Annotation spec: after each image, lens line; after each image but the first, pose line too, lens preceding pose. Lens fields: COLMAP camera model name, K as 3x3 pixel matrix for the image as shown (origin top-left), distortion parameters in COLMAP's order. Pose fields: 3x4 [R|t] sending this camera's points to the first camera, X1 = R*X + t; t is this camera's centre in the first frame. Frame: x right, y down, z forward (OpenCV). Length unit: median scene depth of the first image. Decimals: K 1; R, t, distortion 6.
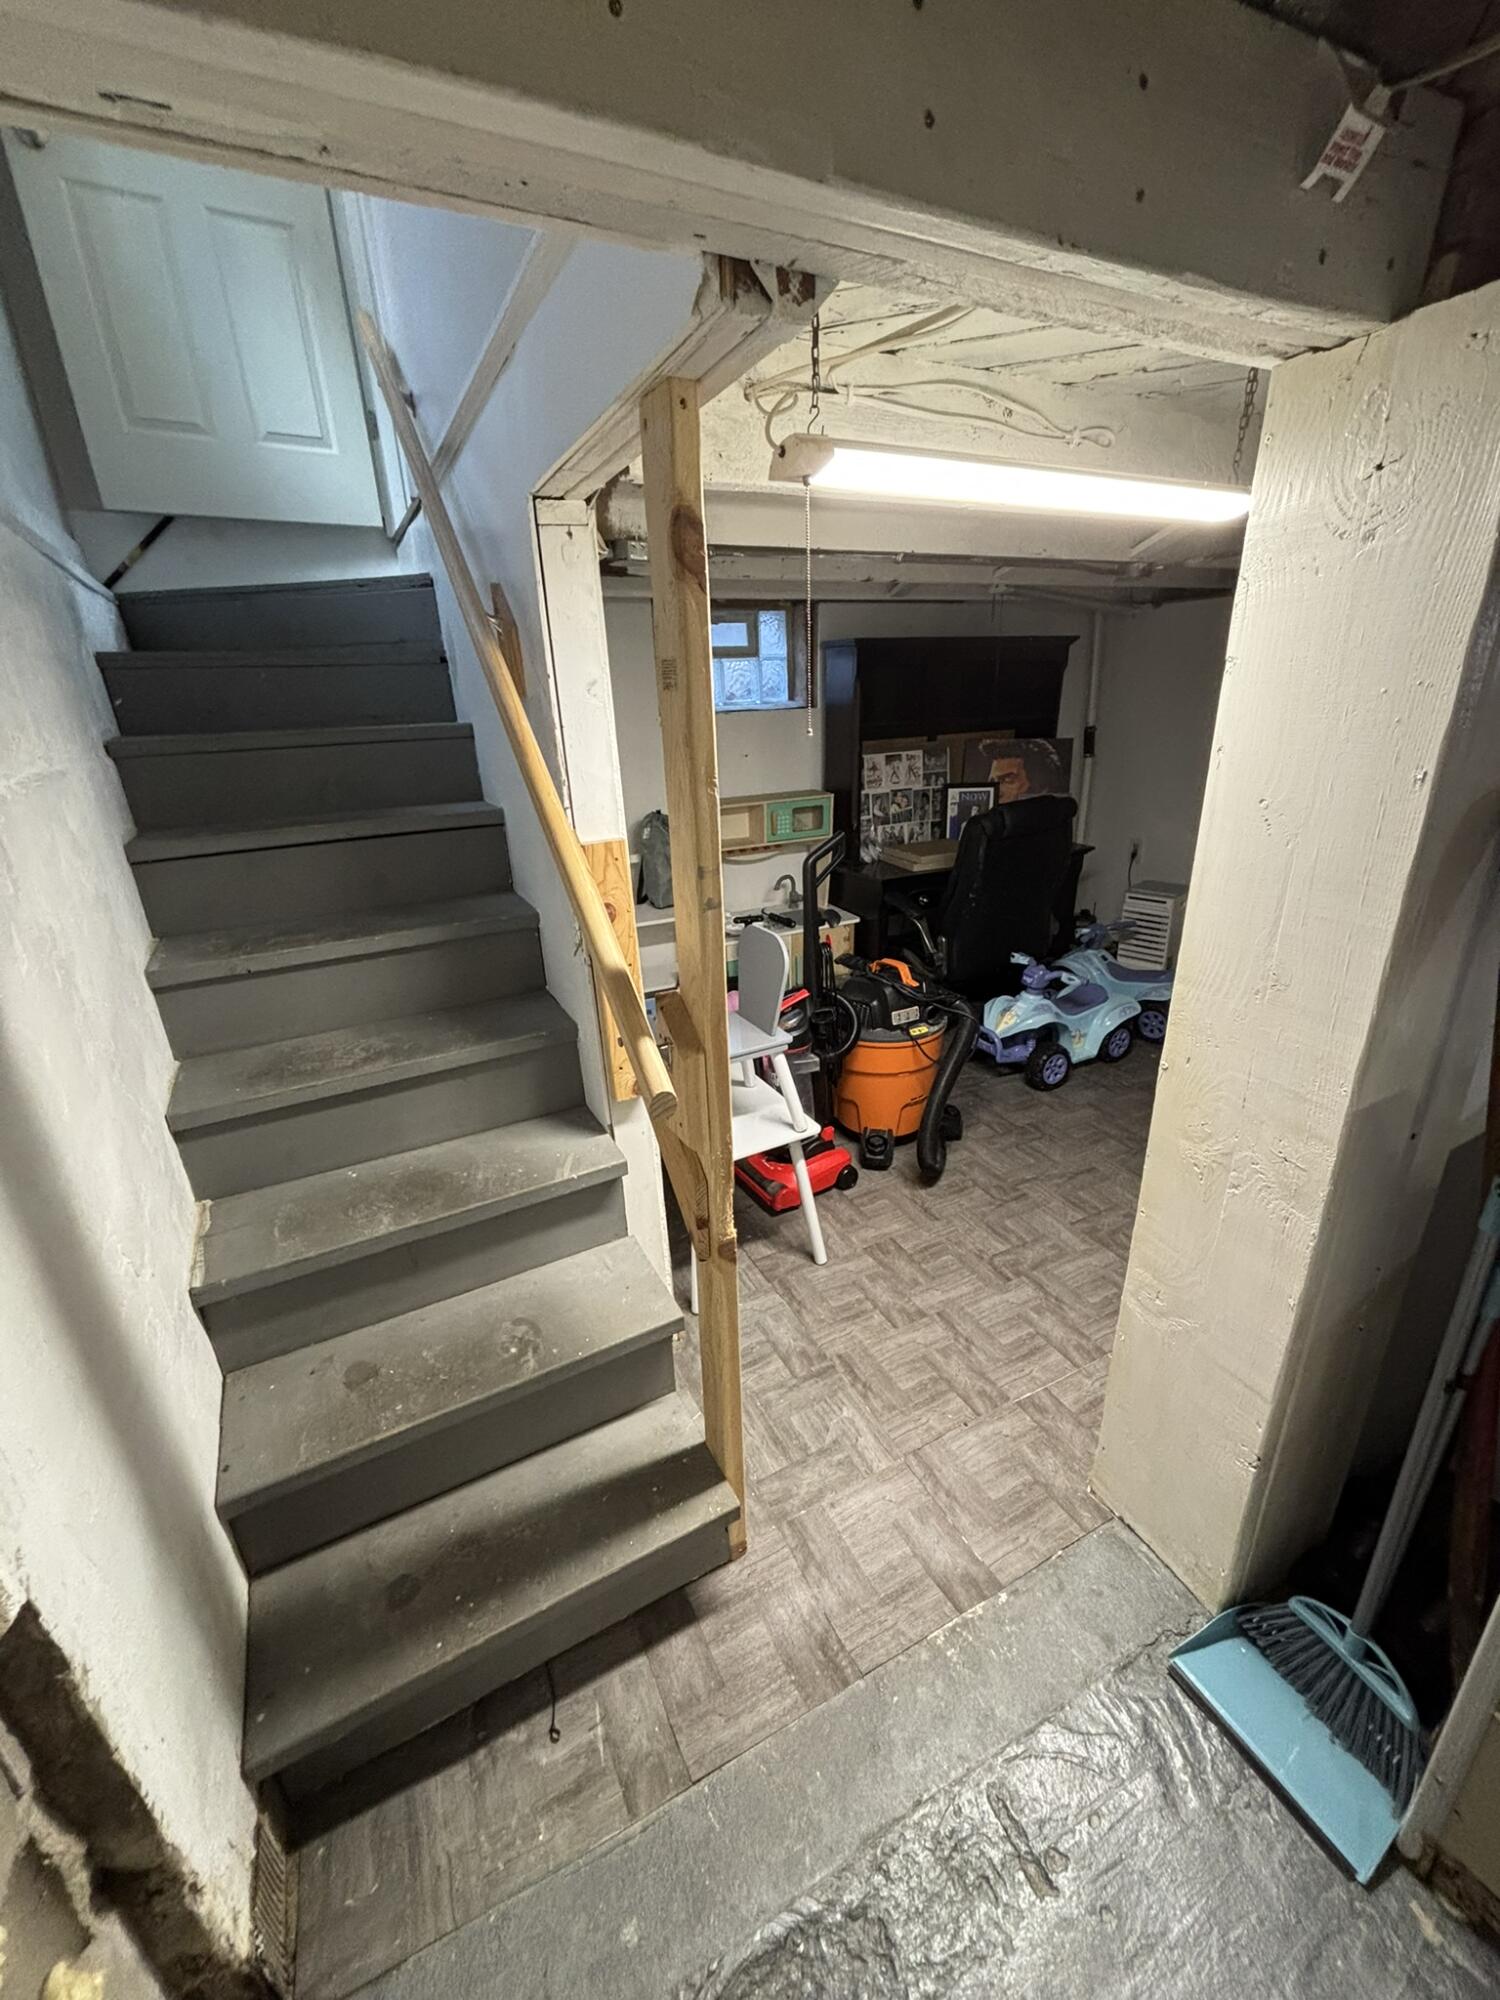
lens RADIAL K [[801.7, 0, 749.2], [0, 801.7, 993.9], [0, 0, 1]] dist [0.009306, -0.004606]
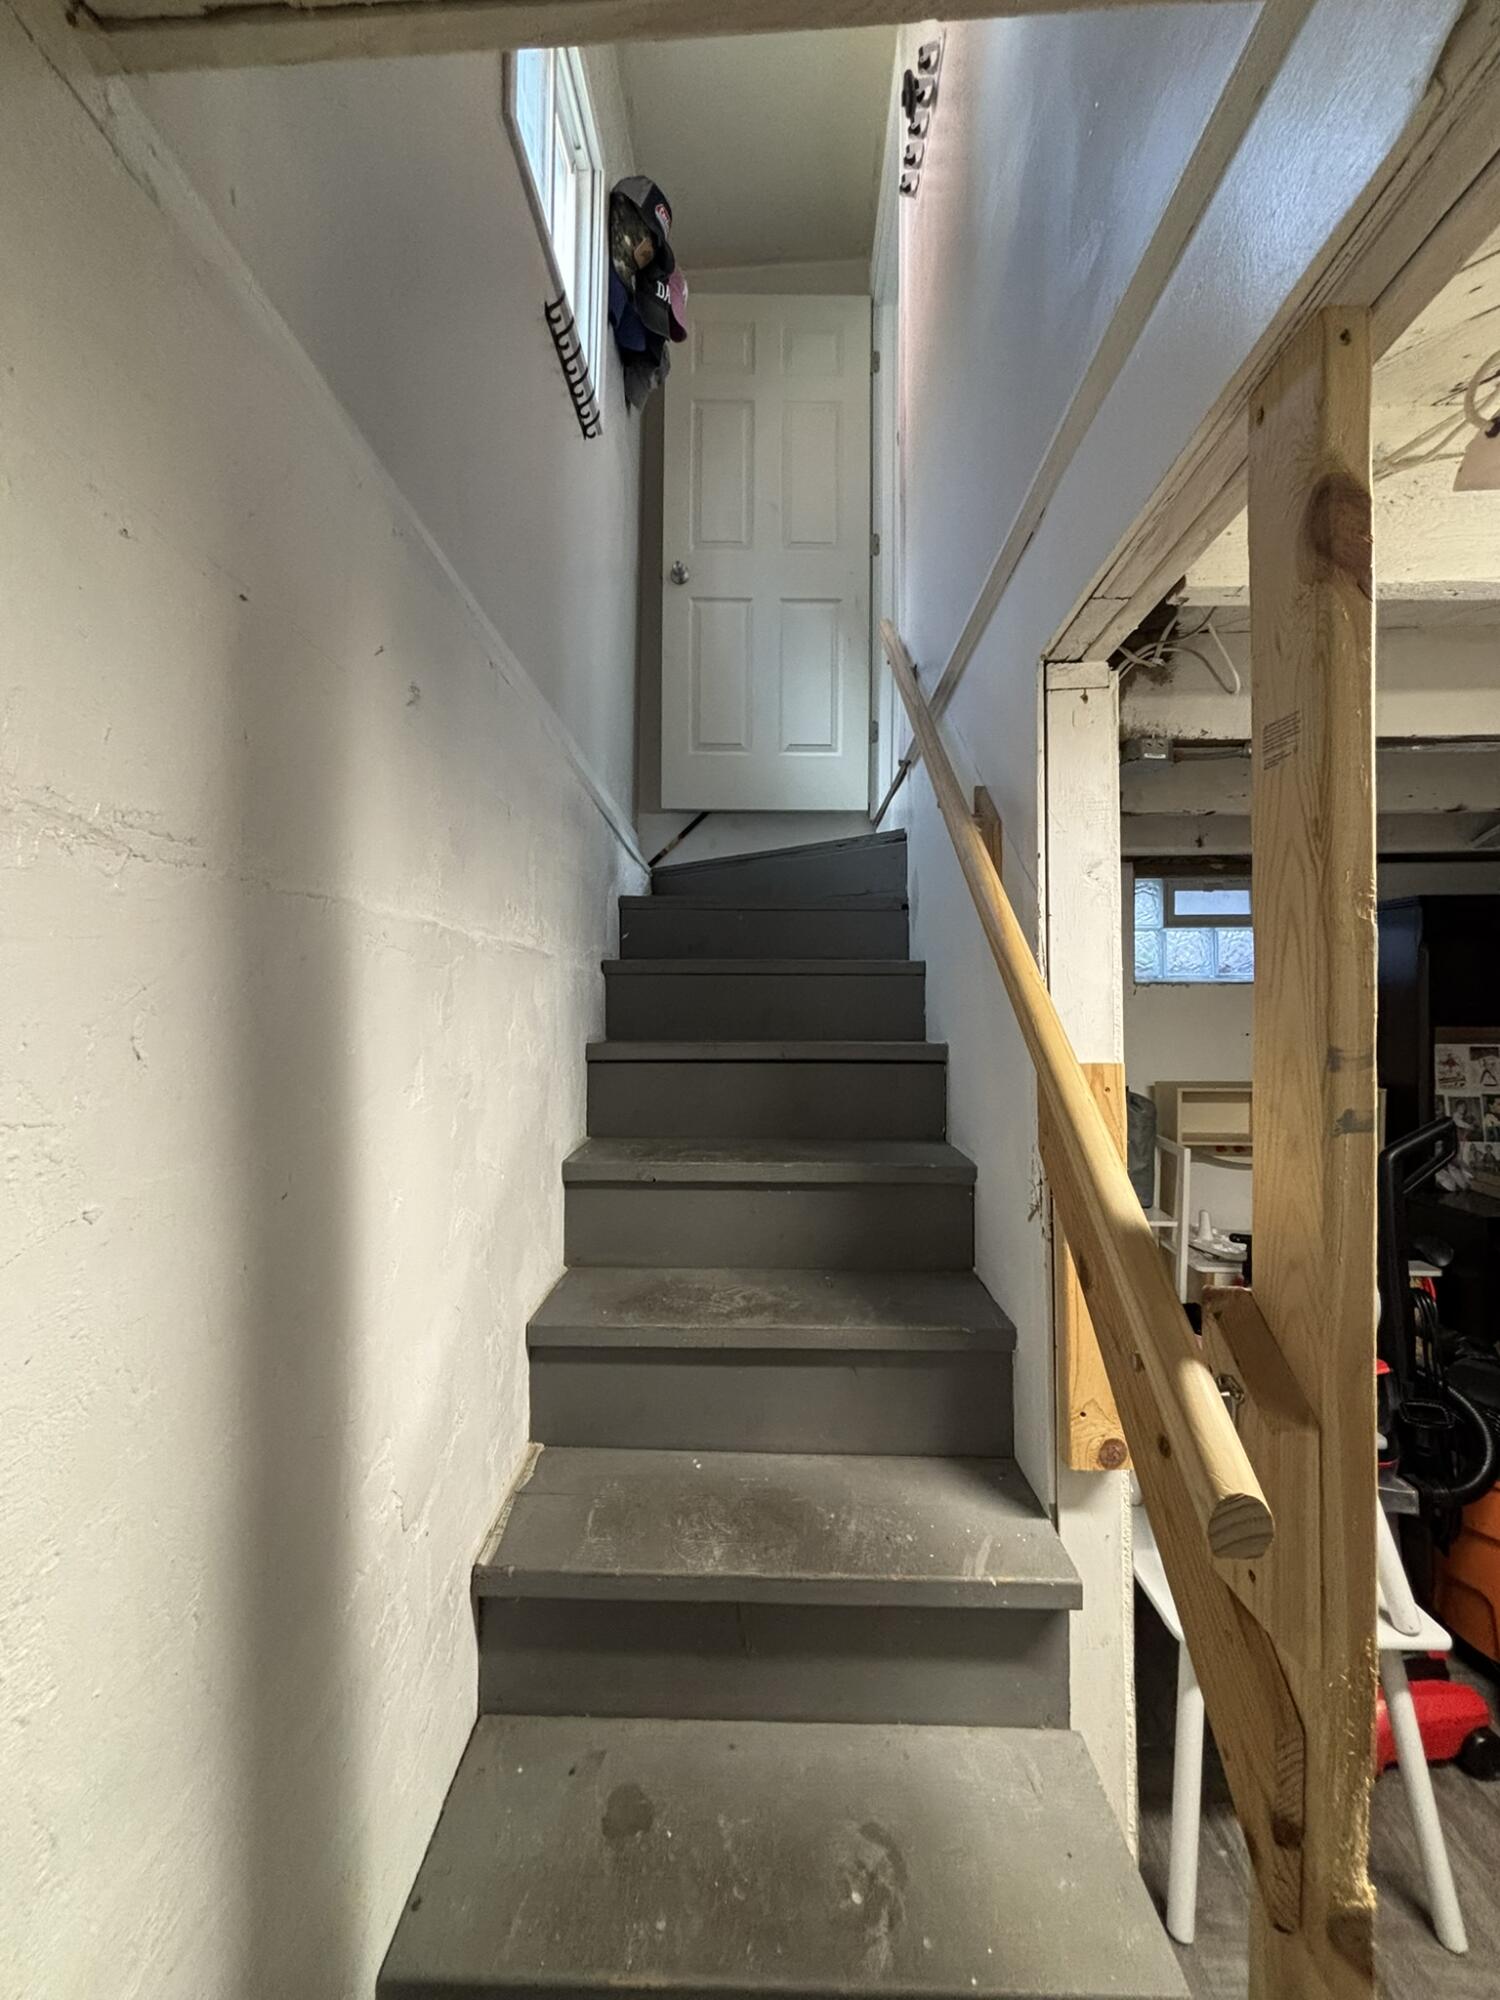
lens RADIAL K [[795.1, 0, 750.0], [0, 795.1, 1000.0], [0, 0, 1]] dist [0.000679, -0.003284]
pose [[0.868890, 0.031512, -0.494000, -0.088308], [-0.207416, 0.929313, -0.305541, 0.034445], [0.449453, 0.367945, 0.814008, 0.239459]]
